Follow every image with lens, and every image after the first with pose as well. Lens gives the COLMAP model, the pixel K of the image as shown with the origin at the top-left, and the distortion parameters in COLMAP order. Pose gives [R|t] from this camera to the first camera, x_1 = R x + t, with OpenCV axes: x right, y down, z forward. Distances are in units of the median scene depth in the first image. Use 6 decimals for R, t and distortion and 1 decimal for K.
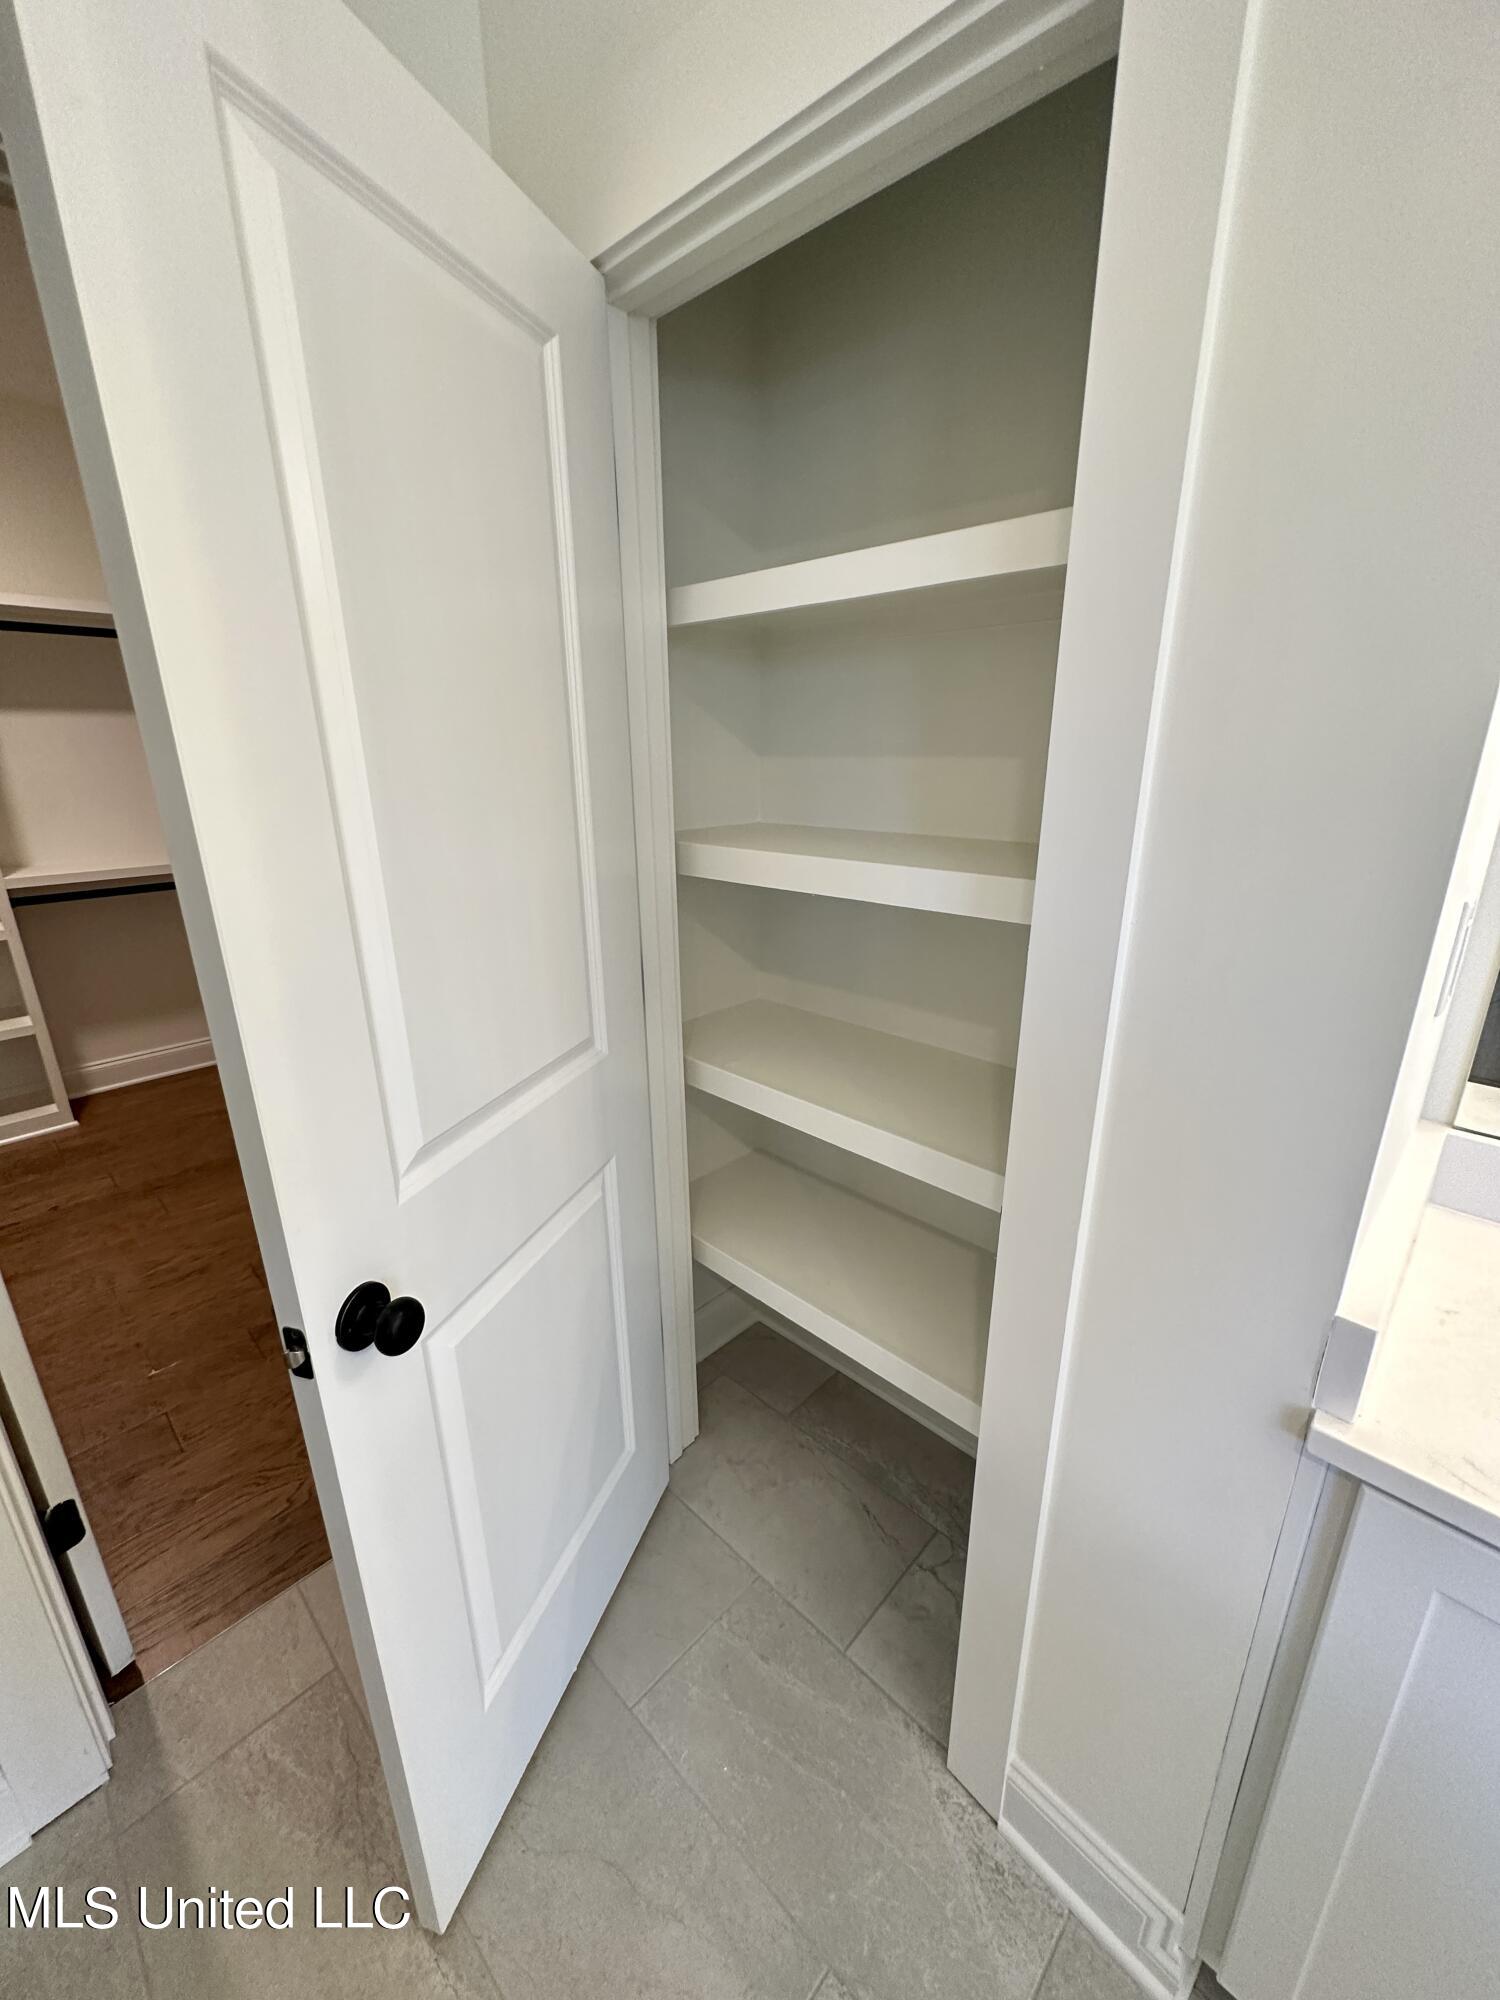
lens RADIAL K [[794.2, 0, 742.1], [0, 794.2, 990.2], [0, 0, 1]] dist [-0.001934, 0.000576]
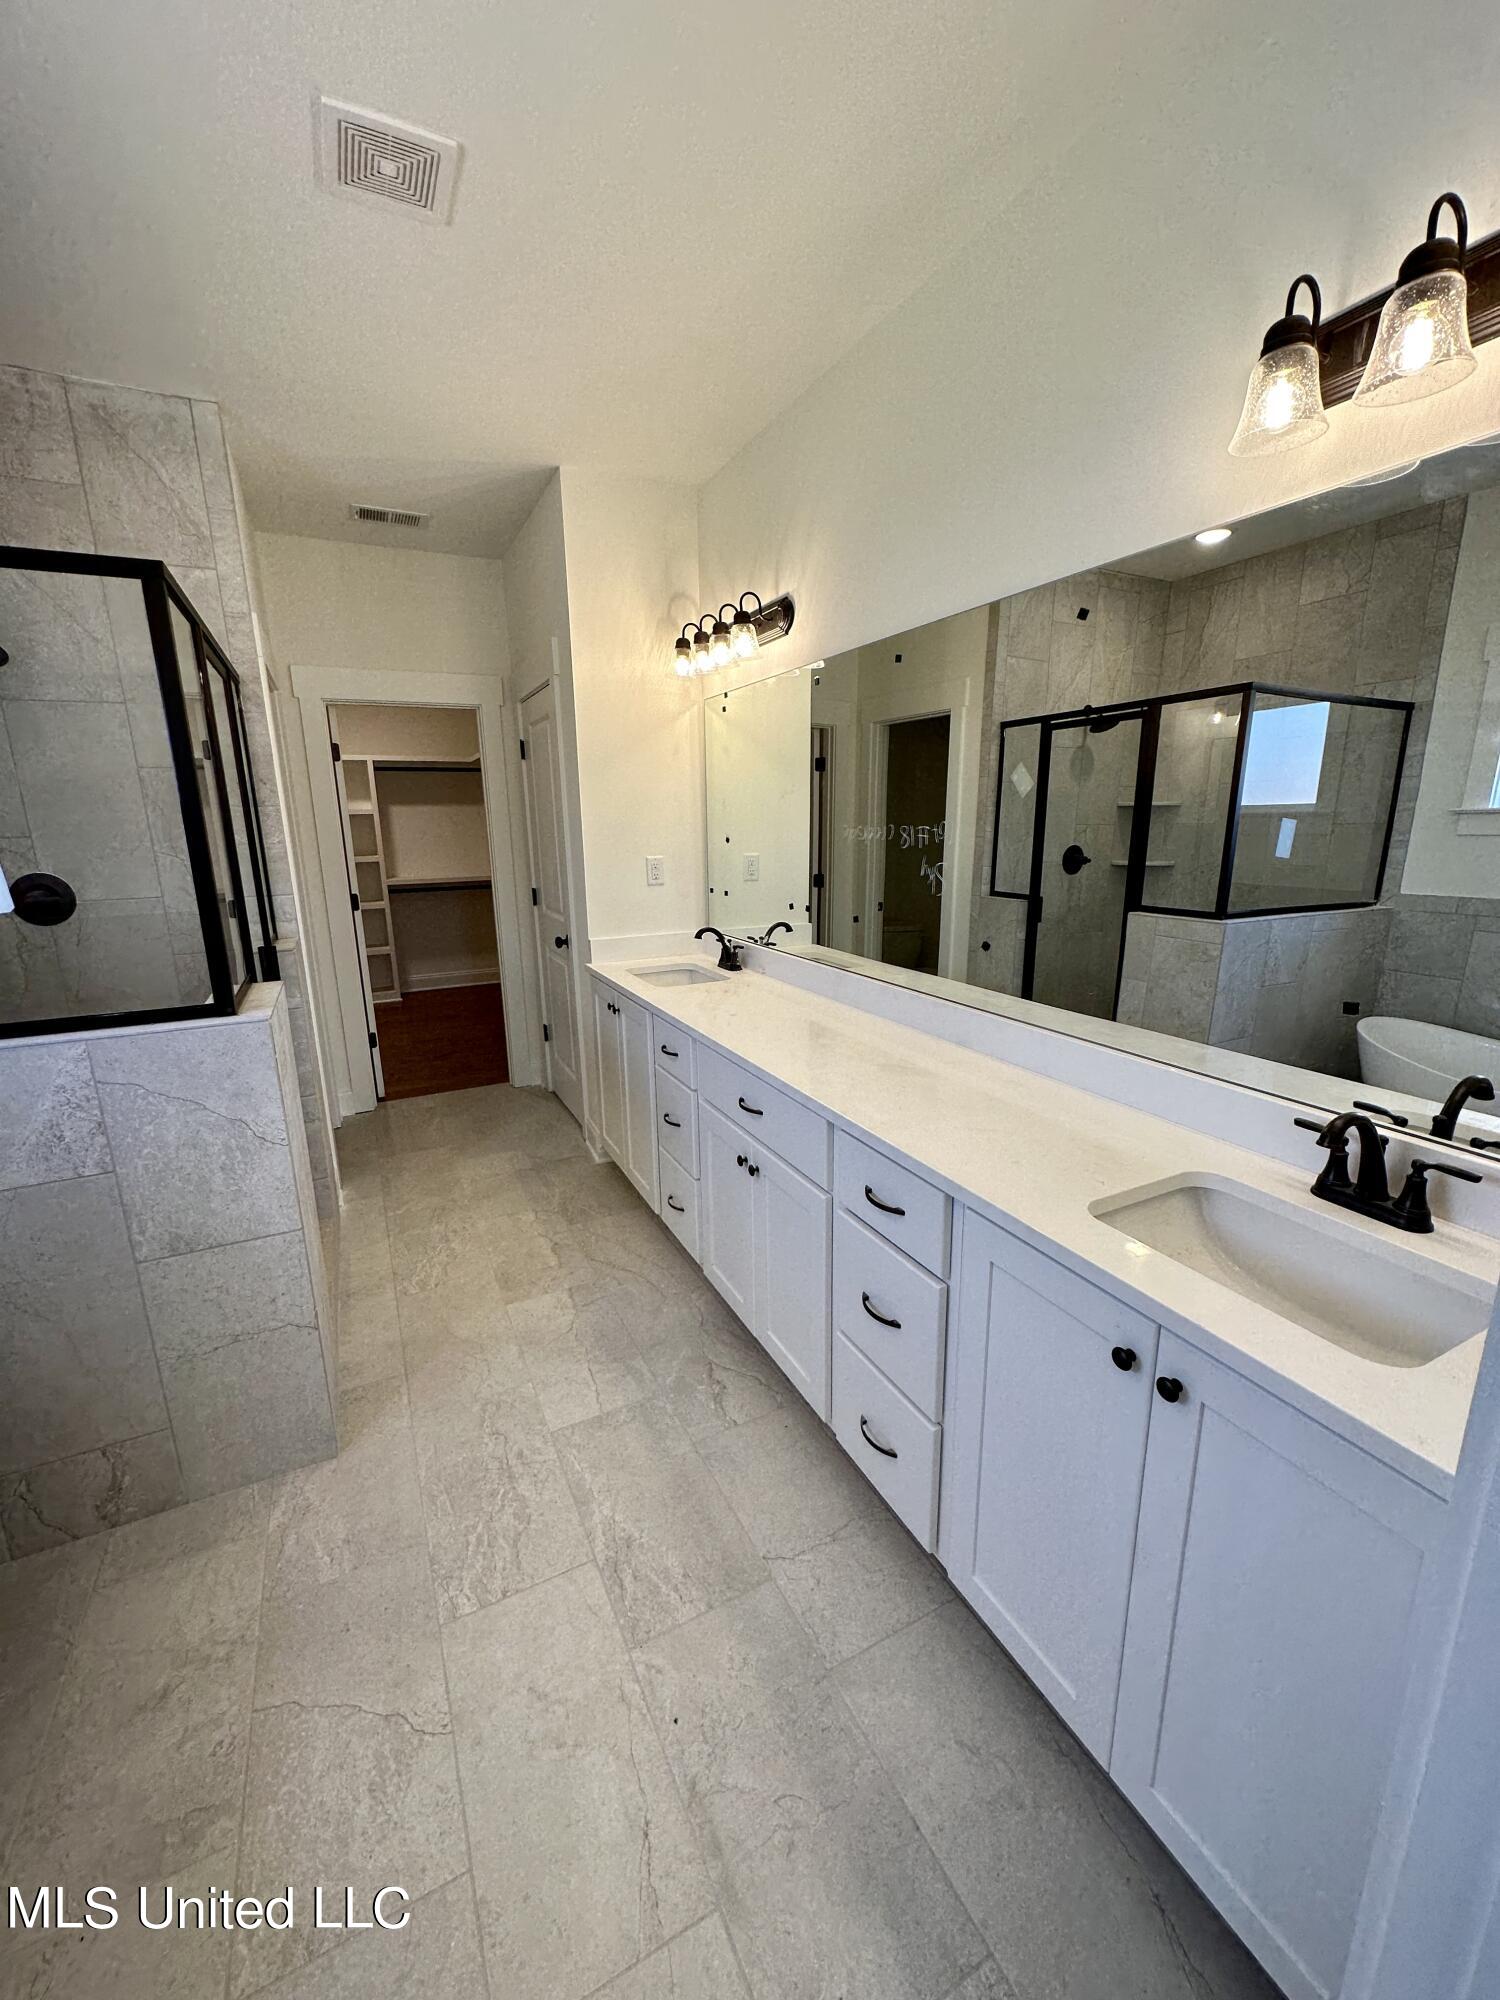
lens RADIAL K [[794.2, 0, 748.9], [0, 794.2, 1009.4], [0, 0, 1]] dist [-0.001934, 0.000576]
pose [[0.944225, 0.072949, -0.321120, 0.780041], [-0.091884, 0.994789, -0.044189, 0.228168], [0.316224, 0.071230, 0.946007, -0.767627]]
